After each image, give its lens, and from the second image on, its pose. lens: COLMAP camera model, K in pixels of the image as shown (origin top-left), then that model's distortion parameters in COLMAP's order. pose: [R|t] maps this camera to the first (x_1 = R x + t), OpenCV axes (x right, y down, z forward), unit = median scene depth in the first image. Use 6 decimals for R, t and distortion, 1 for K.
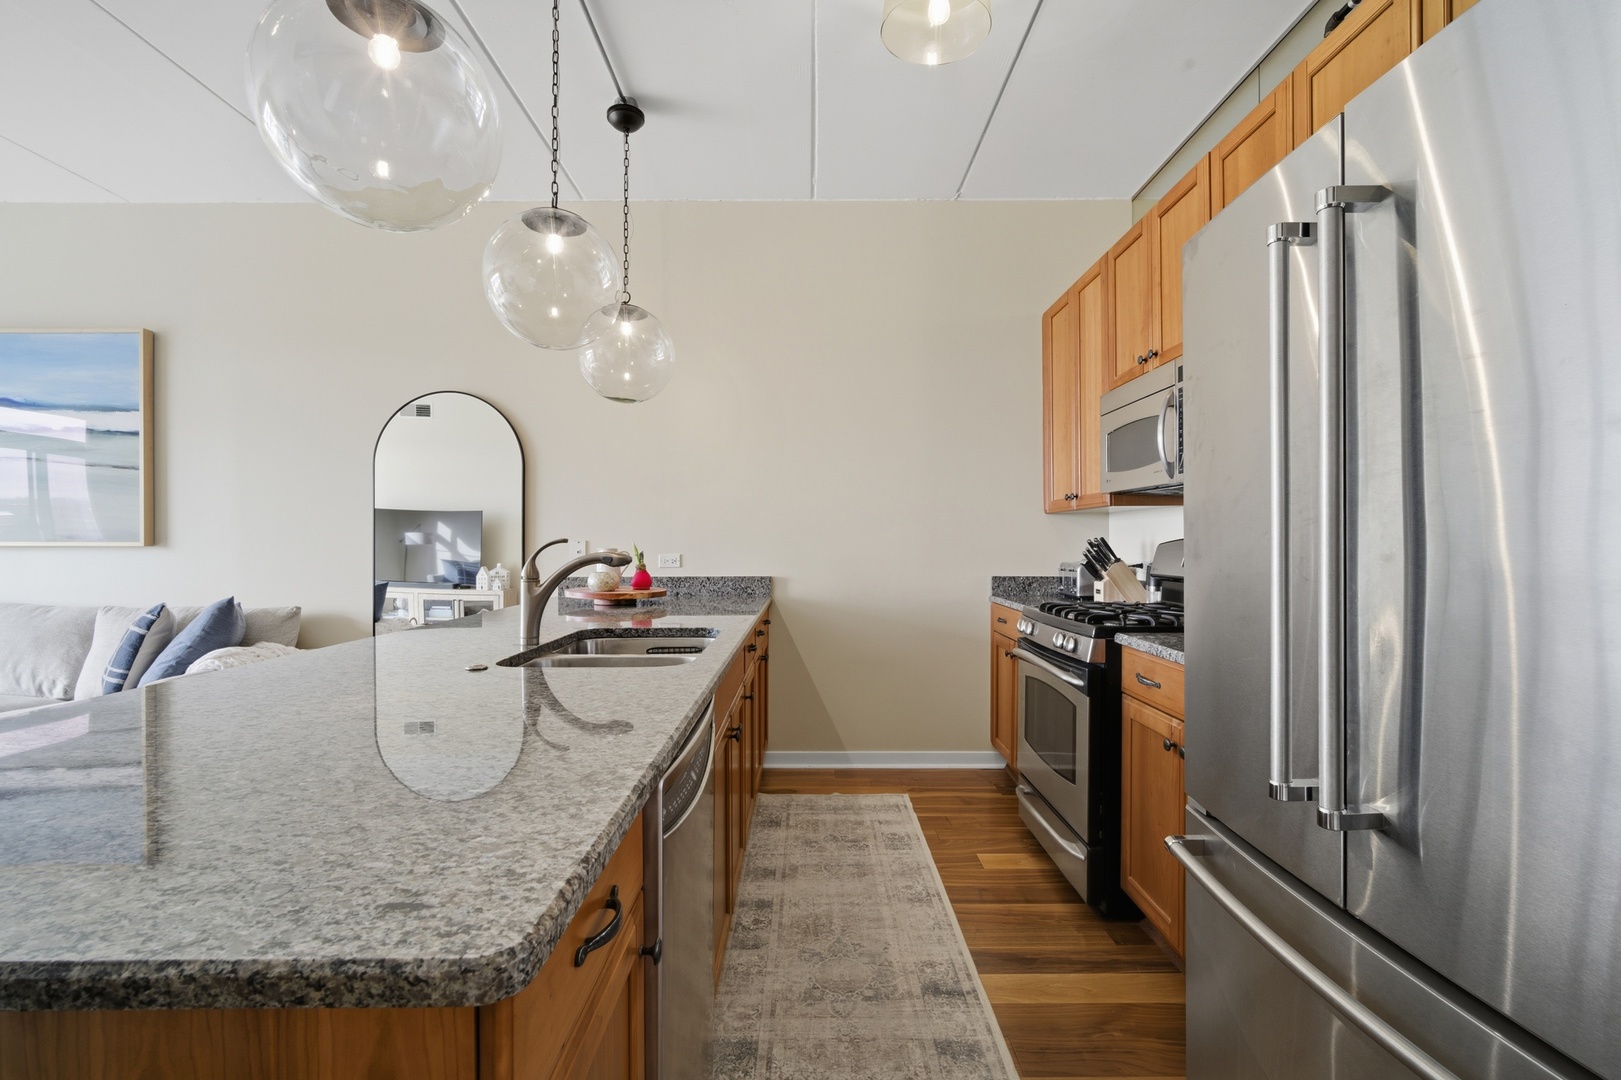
lens RADIAL K [[700.8, 0, 811.5], [0, 700.8, 542.6], [0, 0, 1]] dist [-0.014762, 0.003264]
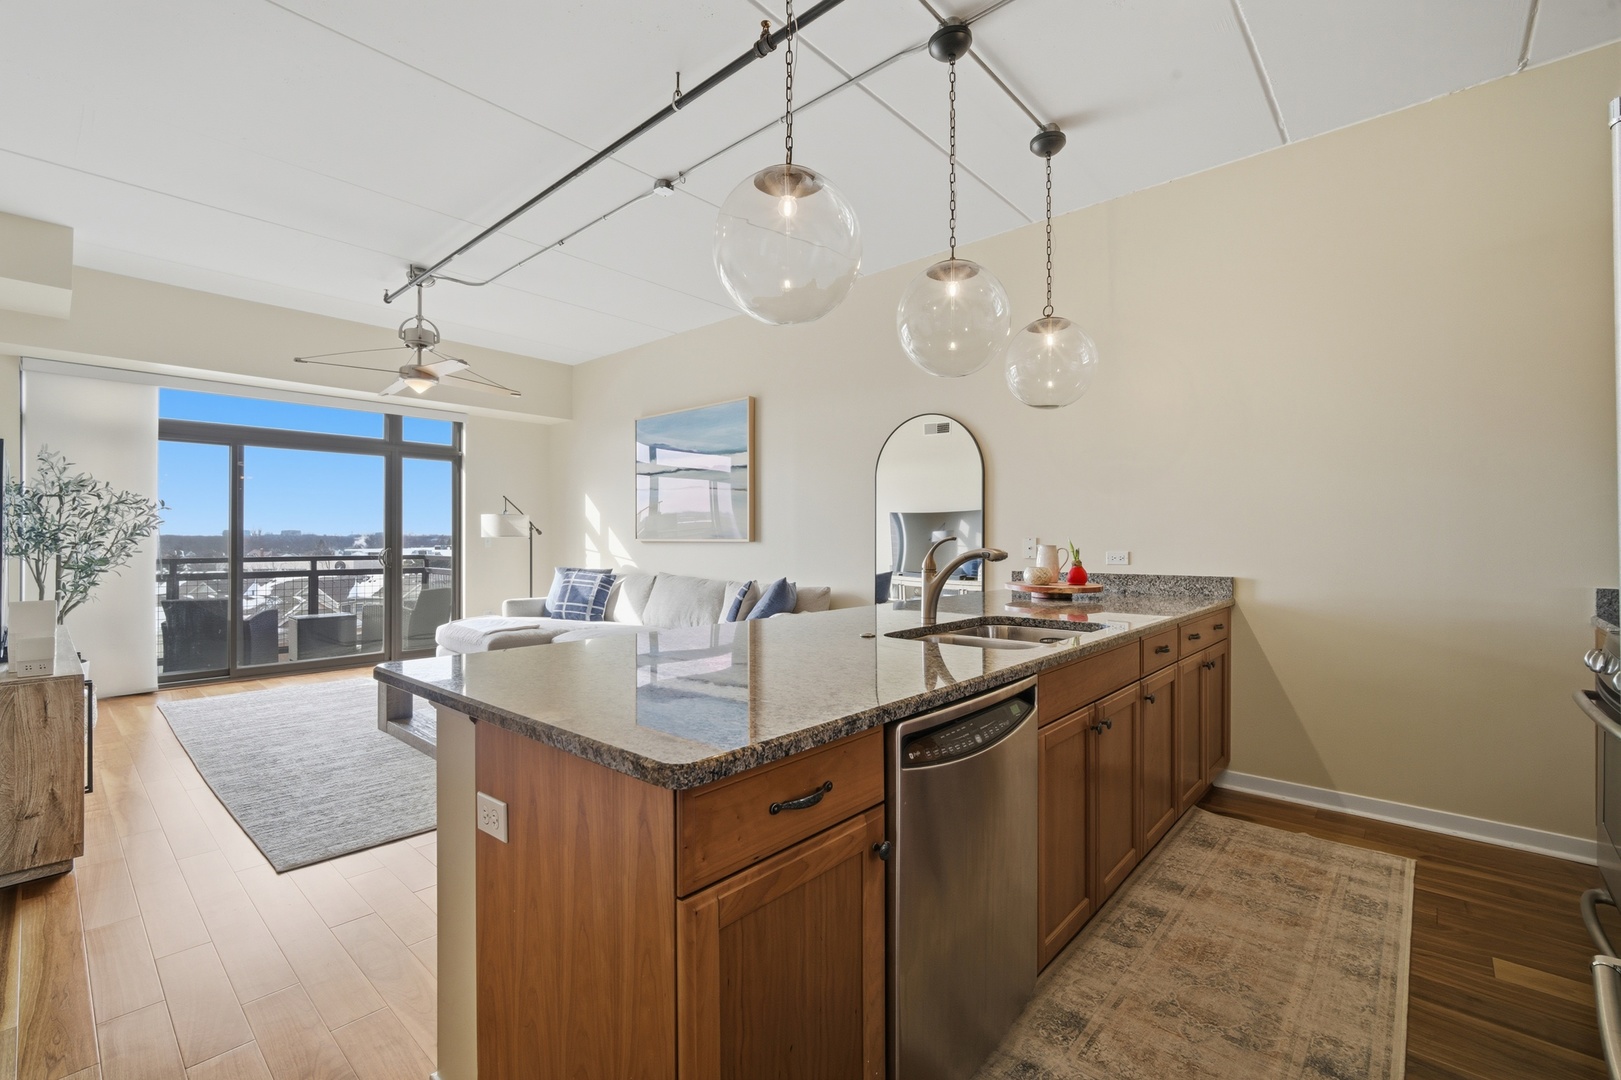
lens RADIAL K [[700.8, 0, 833.9], [0, 700.8, 533.7], [0, 0, 1]] dist [-0.014762, 0.003264]
pose [[0.755419, -0.004786, -0.655224, 0.185500], [-0.000170, 0.999972, -0.007500, -0.001280], [0.655241, 0.005777, 0.755397, -0.021763]]
